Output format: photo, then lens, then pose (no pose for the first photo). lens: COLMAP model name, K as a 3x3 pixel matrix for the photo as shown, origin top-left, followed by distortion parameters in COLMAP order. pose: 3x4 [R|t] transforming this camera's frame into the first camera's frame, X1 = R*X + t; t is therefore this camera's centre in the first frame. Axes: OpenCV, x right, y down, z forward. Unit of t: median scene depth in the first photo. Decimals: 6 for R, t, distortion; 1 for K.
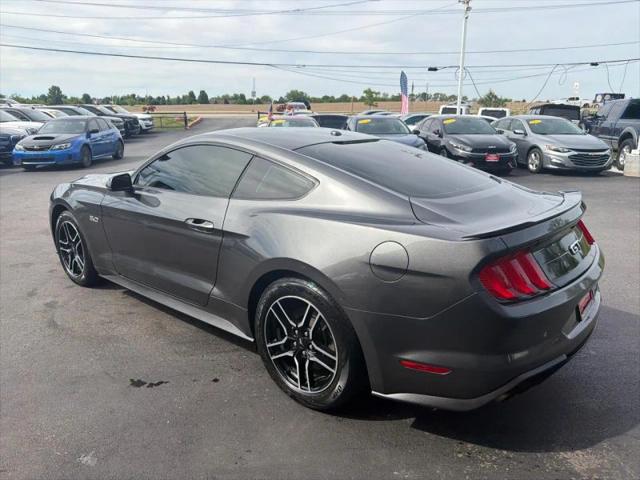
lens RADIAL K [[454.7, 0, 320.1], [0, 454.7, 235.3], [0, 0, 1]] dist [0.017406, -0.031266]
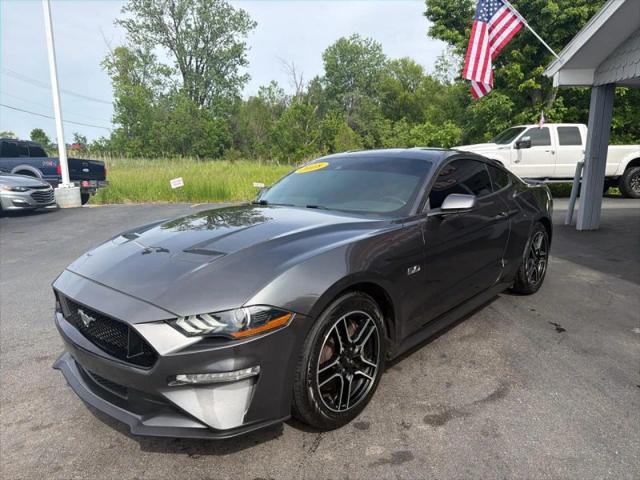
lens RADIAL K [[454.7, 0, 323.9], [0, 454.7, 241.0], [0, 0, 1]] dist [0.017406, -0.031266]
pose [[0.033401, -0.187736, 0.981652, -0.369244], [0.268242, 0.947846, 0.172144, -0.074560], [-0.962772, 0.257571, 0.082018, 0.325517]]
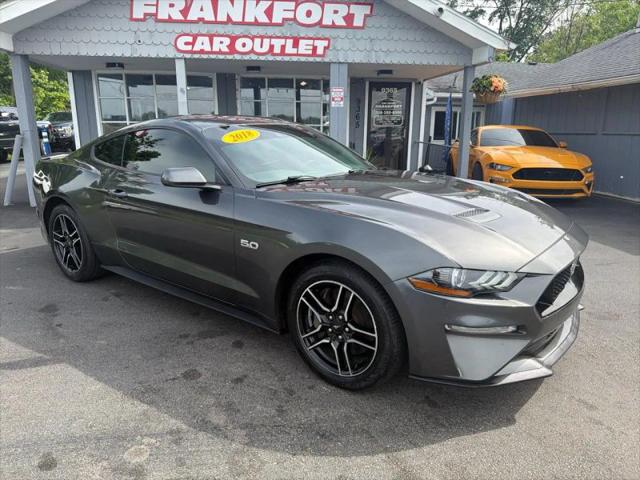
lens RADIAL K [[454.7, 0, 321.1], [0, 454.7, 238.7], [0, 0, 1]] dist [0.017406, -0.031266]
pose [[-0.998446, 0.010975, -0.054634, -0.070936], [-0.016593, 0.877386, 0.479498, -0.146408], [0.053198, 0.479660, -0.875841, 0.610319]]
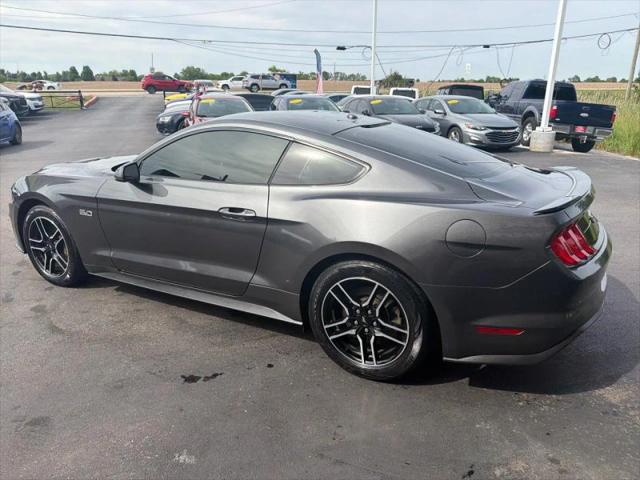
lens RADIAL K [[454.7, 0, 320.4], [0, 454.7, 242.3], [0, 0, 1]] dist [0.017406, -0.031266]
pose [[0.978423, -0.062032, 0.197079, -0.066146], [0.050649, 0.996772, 0.062286, -0.003035], [-0.200307, -0.050960, 0.978407, 0.000292]]
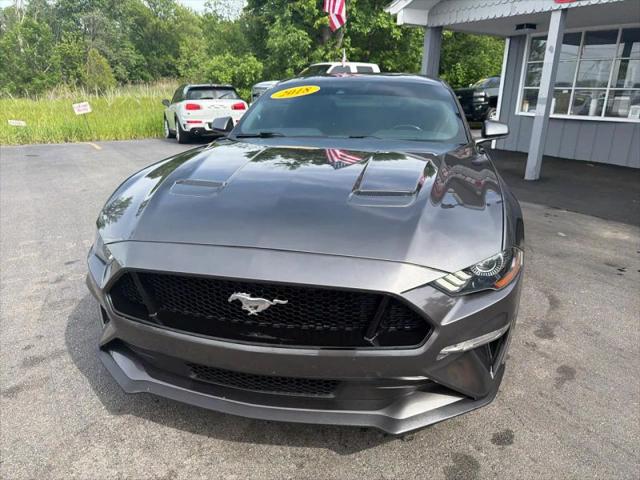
lens RADIAL K [[454.7, 0, 323.5], [0, 454.7, 242.4], [0, 0, 1]] dist [0.017406, -0.031266]
pose [[-0.466130, -0.283606, 0.838028, -0.304936], [0.212196, 0.883740, 0.417104, -0.102009], [-0.858892, 0.372251, -0.351758, 0.463775]]
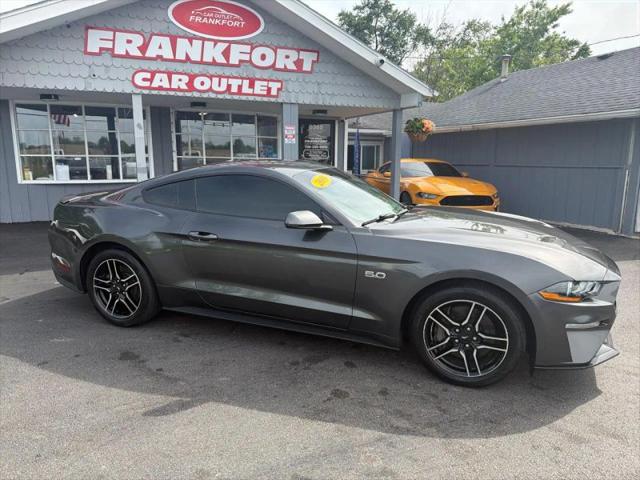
lens RADIAL K [[454.7, 0, 315.3], [0, 454.7, 239.5], [0, 0, 1]] dist [0.017406, -0.031266]
pose [[-0.945197, 0.056326, -0.321607, 0.062896], [-0.088031, 0.904565, 0.417148, -0.160425], [0.314411, 0.422599, -0.850033, 0.616773]]
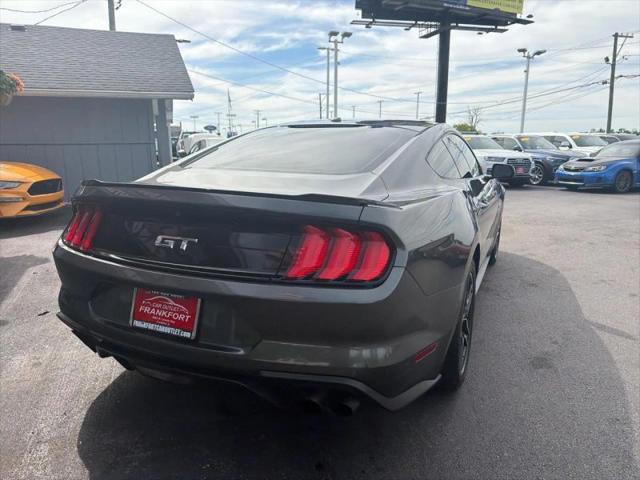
lens RADIAL K [[454.7, 0, 324.1], [0, 454.7, 243.4], [0, 0, 1]] dist [0.017406, -0.031266]
pose [[0.273016, 0.204191, -0.940090, 0.253861], [-0.253037, 0.958047, 0.134606, -0.025841], [0.928135, 0.201128, 0.313230, 0.190137]]
